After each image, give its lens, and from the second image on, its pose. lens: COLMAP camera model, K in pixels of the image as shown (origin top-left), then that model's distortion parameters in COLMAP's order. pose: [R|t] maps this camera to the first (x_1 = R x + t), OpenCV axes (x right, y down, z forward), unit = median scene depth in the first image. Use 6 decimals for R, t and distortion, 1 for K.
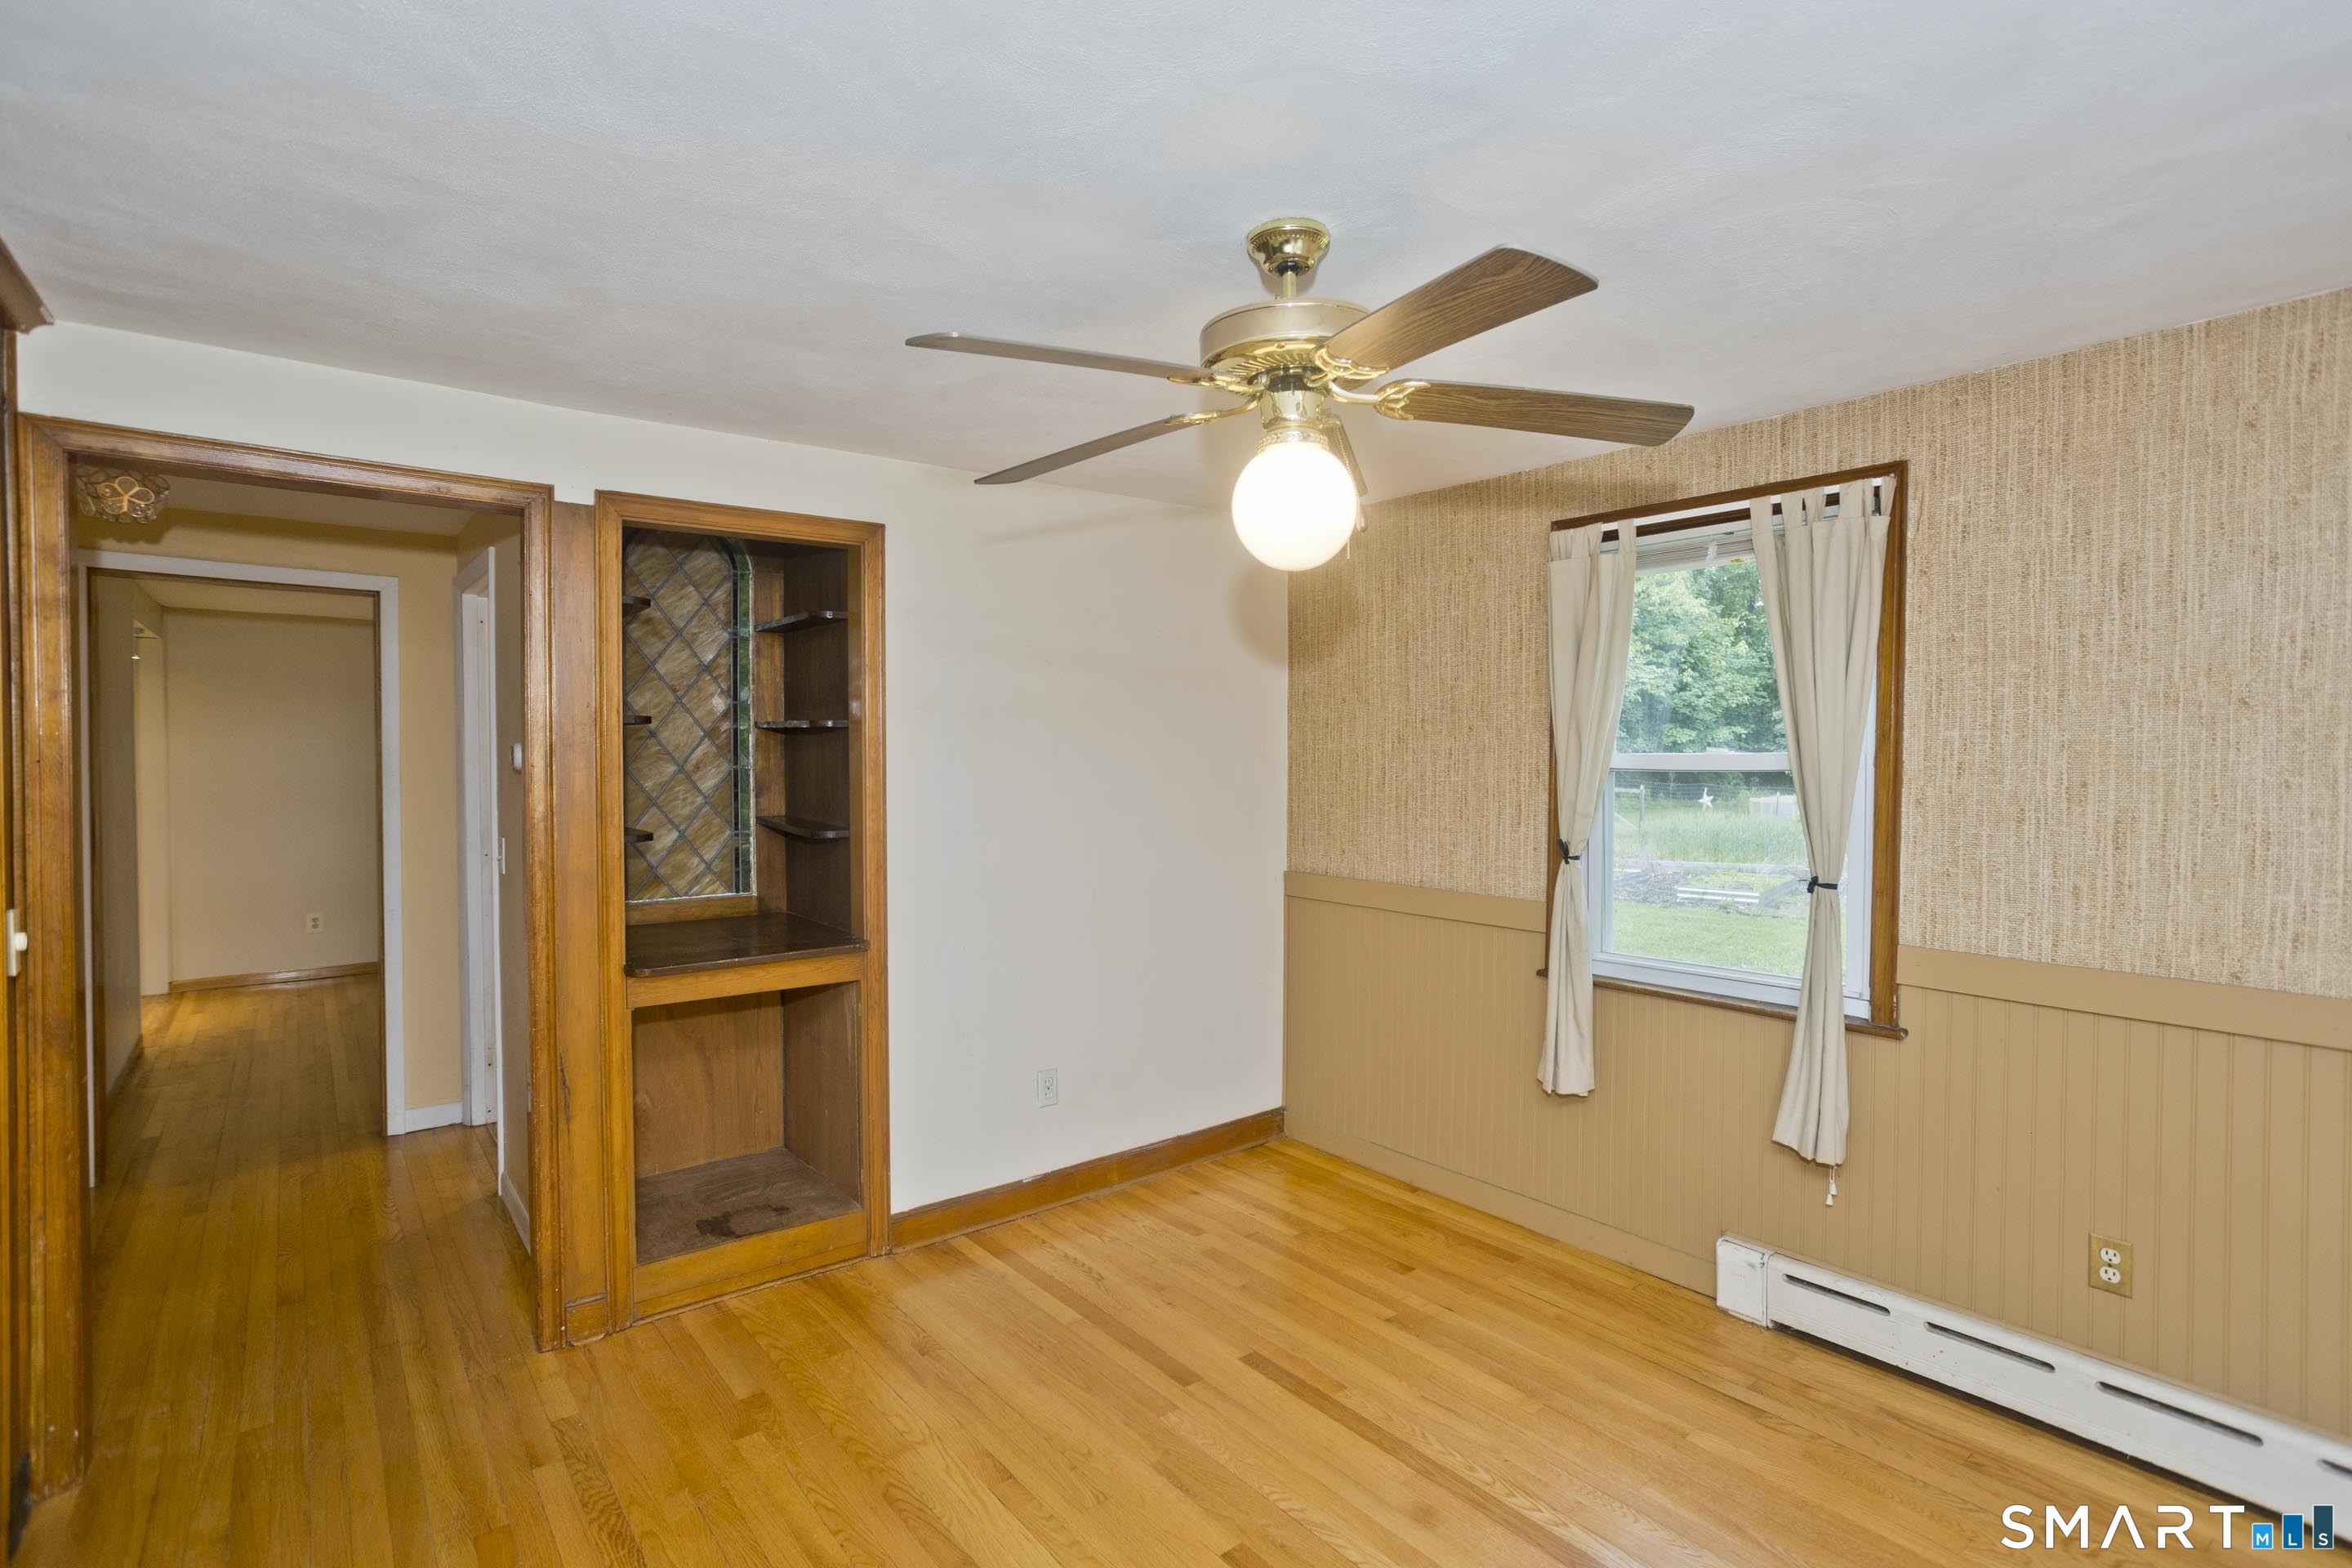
lens RADIAL K [[1135.0, 0, 1169.9], [0, 1135.0, 771.5], [0, 0, 1]] dist [-0.007723, 0.006667]
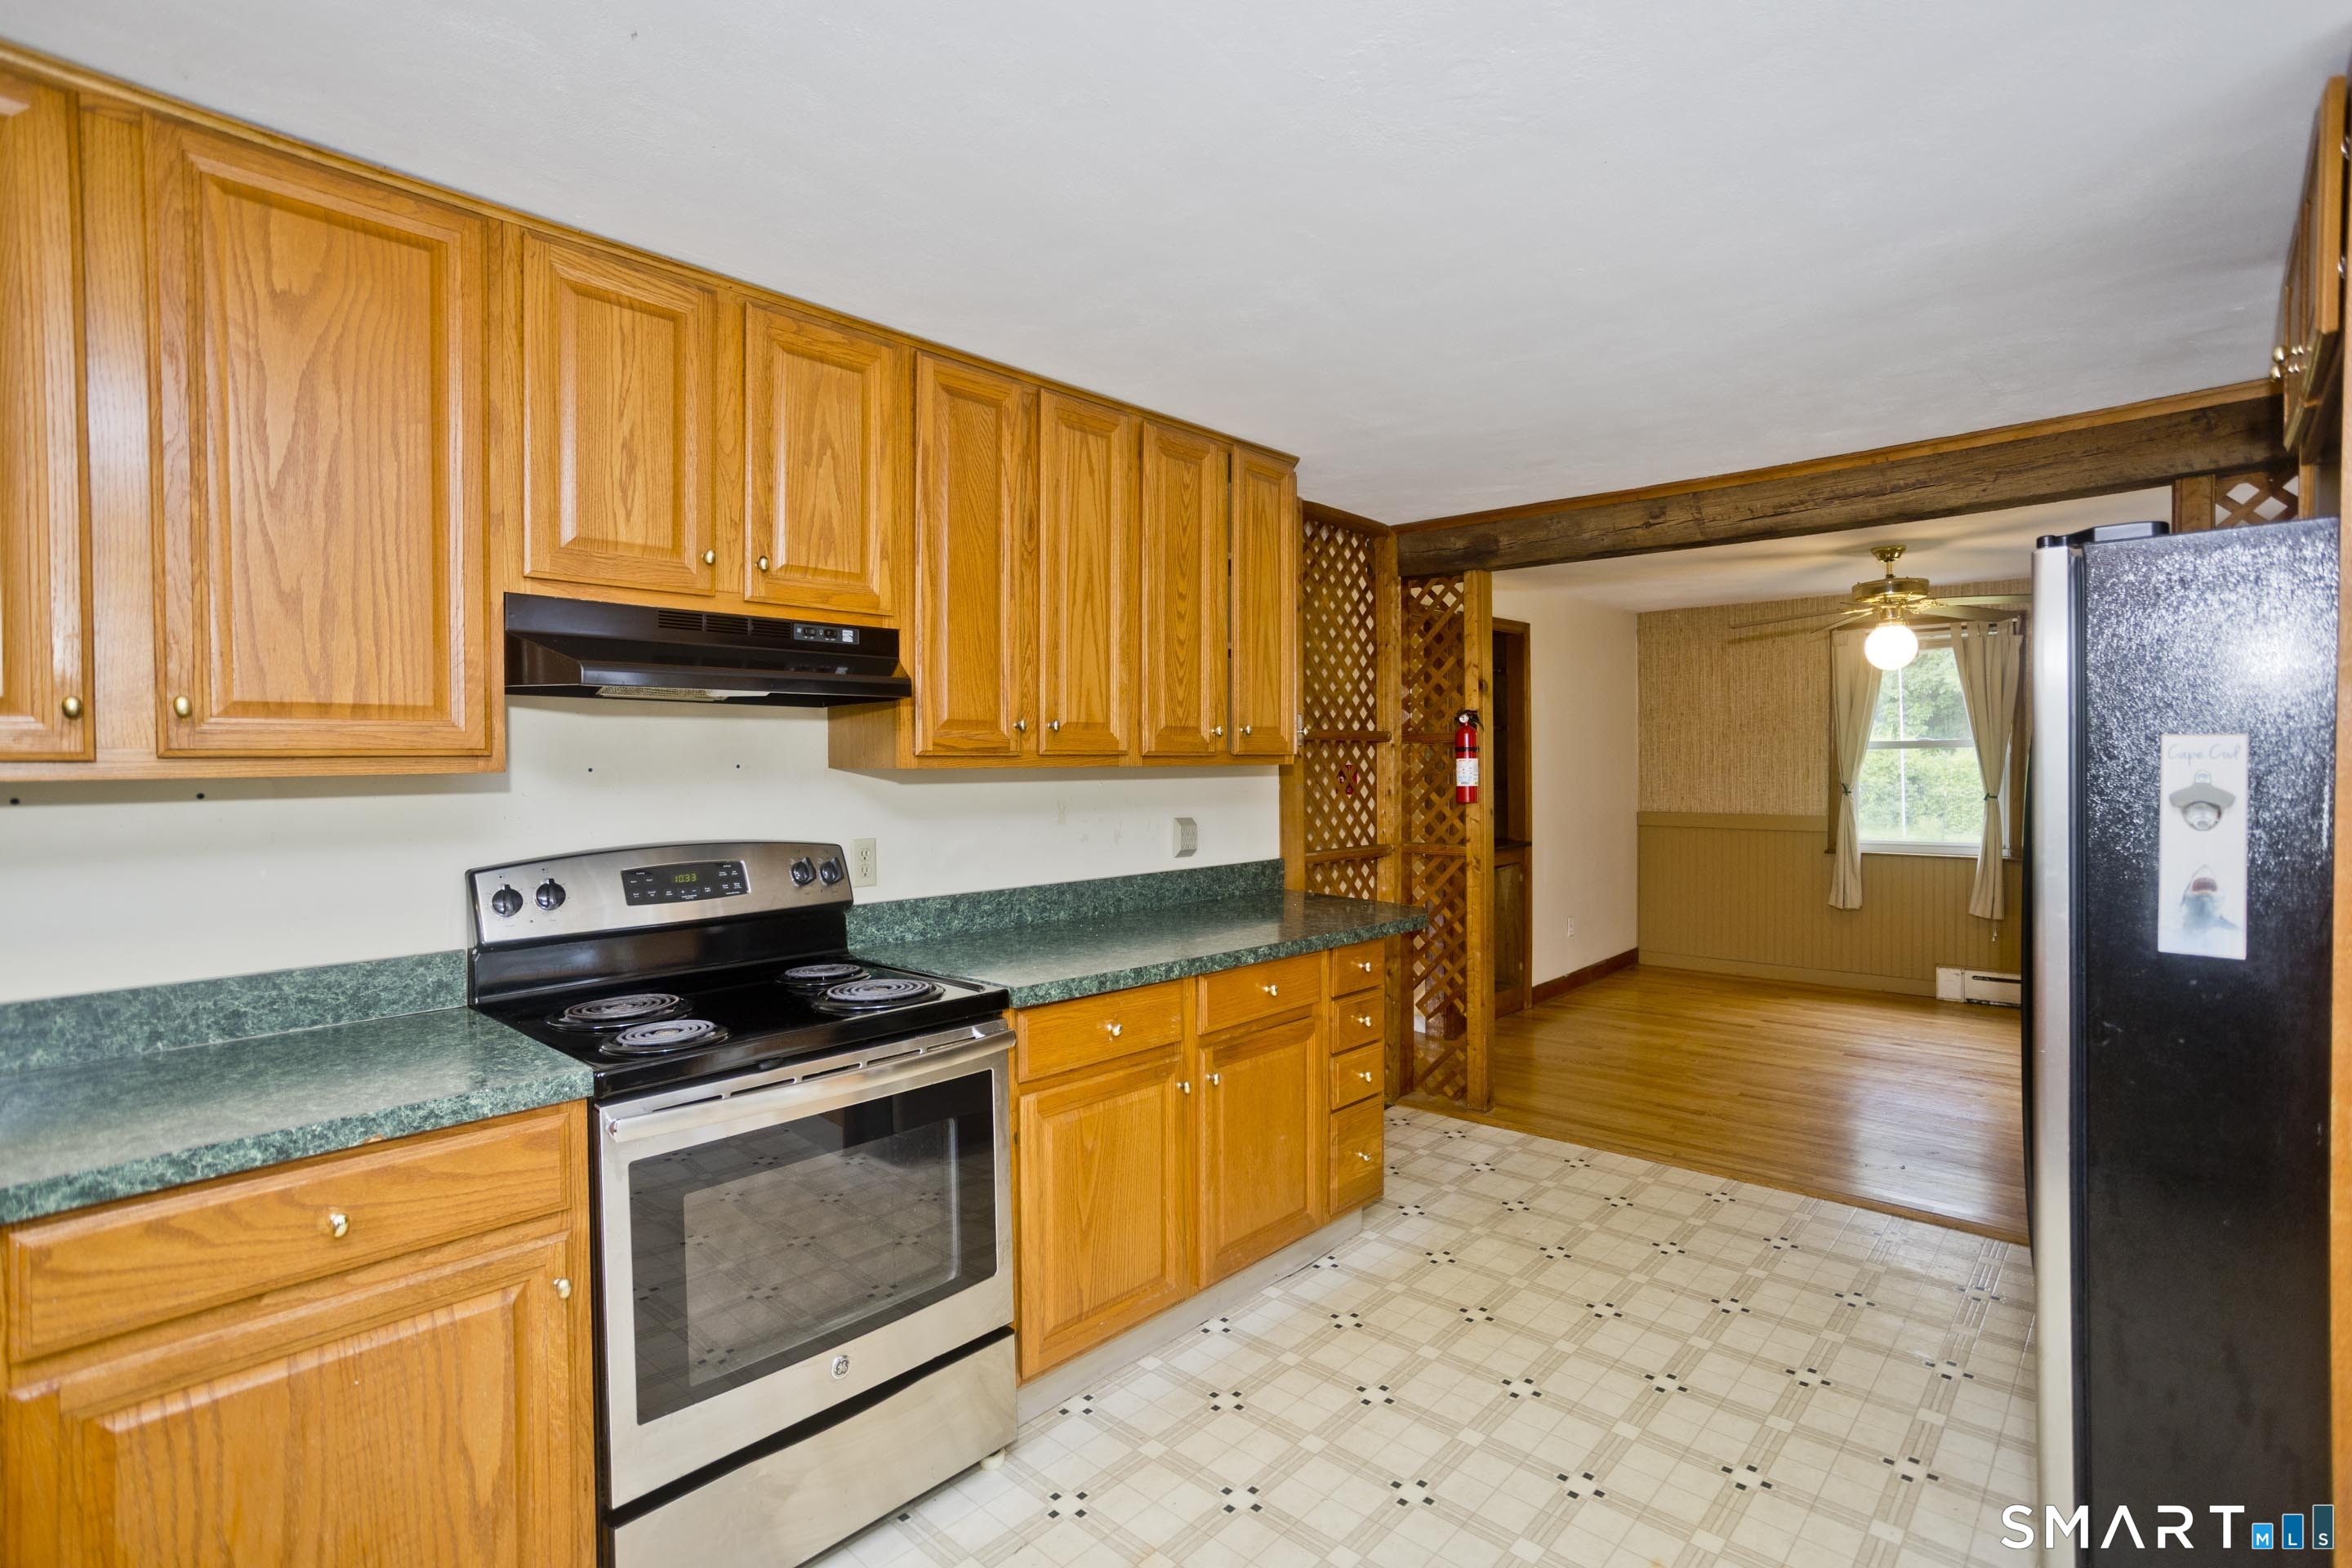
lens RADIAL K [[1135.0, 0, 1192.0], [0, 1135.0, 771.0], [0, 0, 1]] dist [-0.007723, 0.006667]
pose [[0.984589, -0.009971, 0.174600, -1.242978], [0.011796, 0.999886, -0.009416, 0.046939], [-0.174486, 0.011330, 0.984595, -0.843994]]
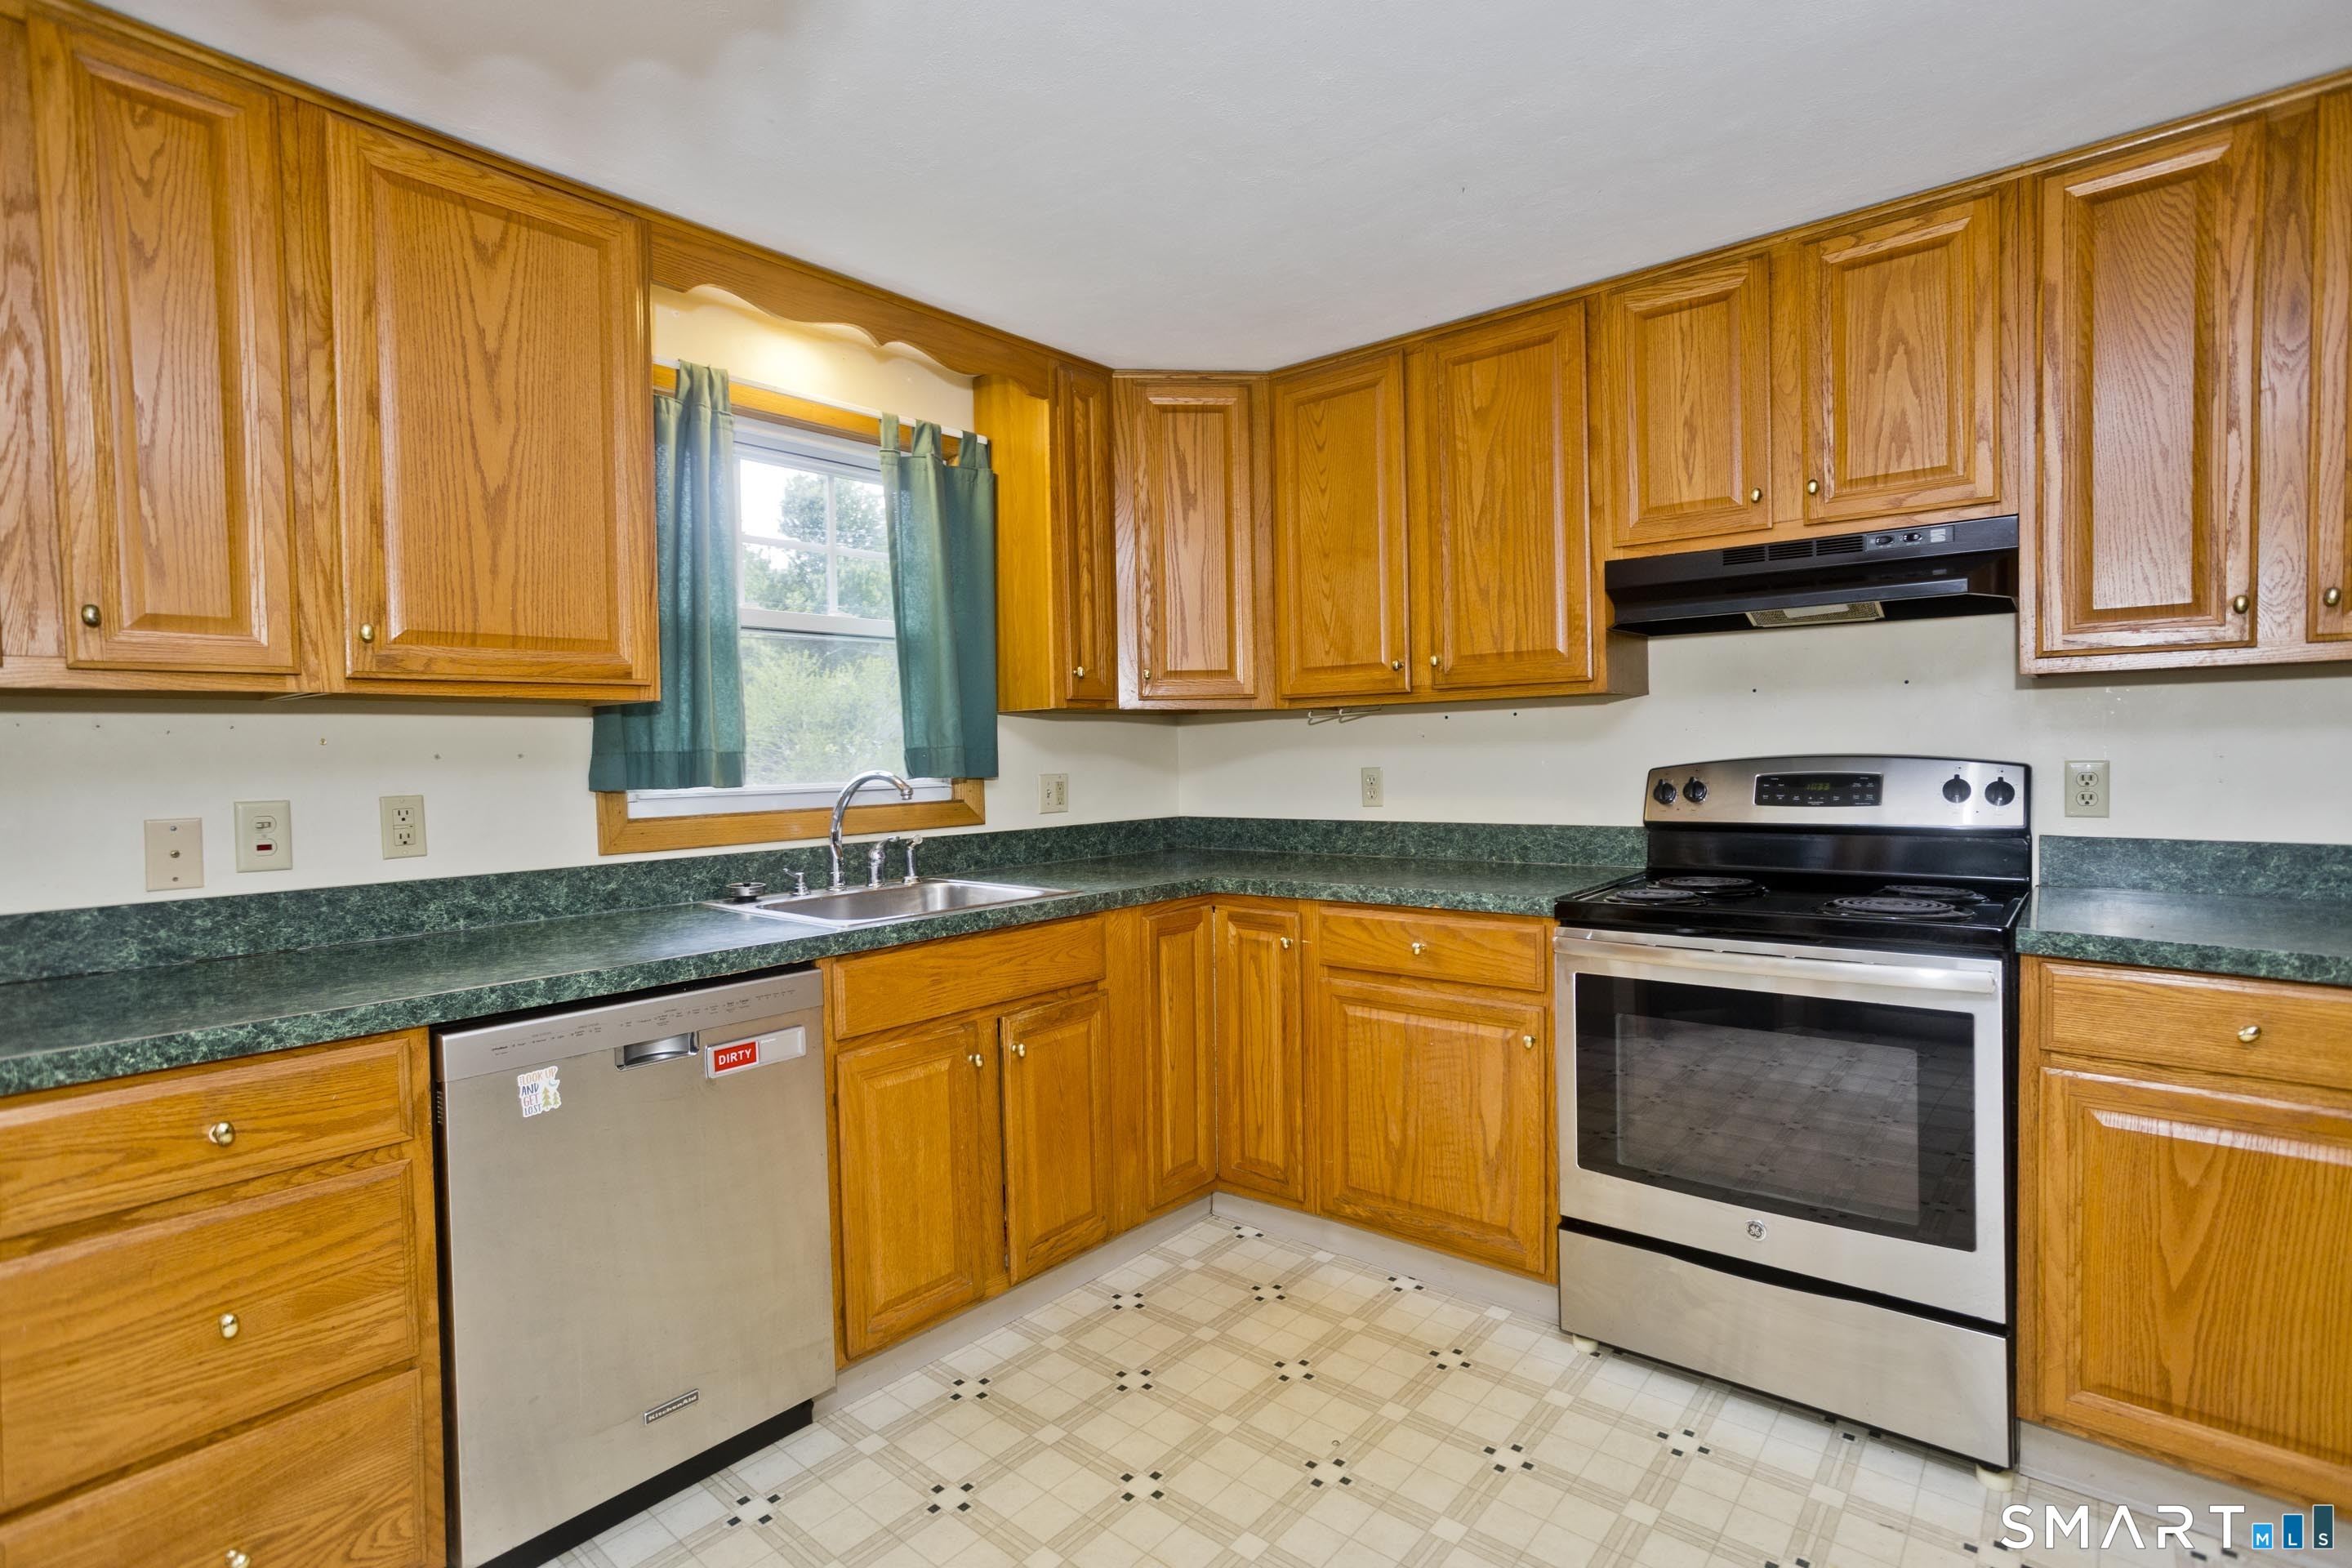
lens RADIAL K [[1135.0, 0, 1179.3], [0, 1135.0, 765.9], [0, 0, 1]] dist [-0.007723, 0.006667]
pose [[0.229229, 0.008399, -0.973336, -0.813540], [0.000326, 0.999962, 0.008706, 0.080046], [0.973372, -0.002313, 0.229218, -0.701208]]
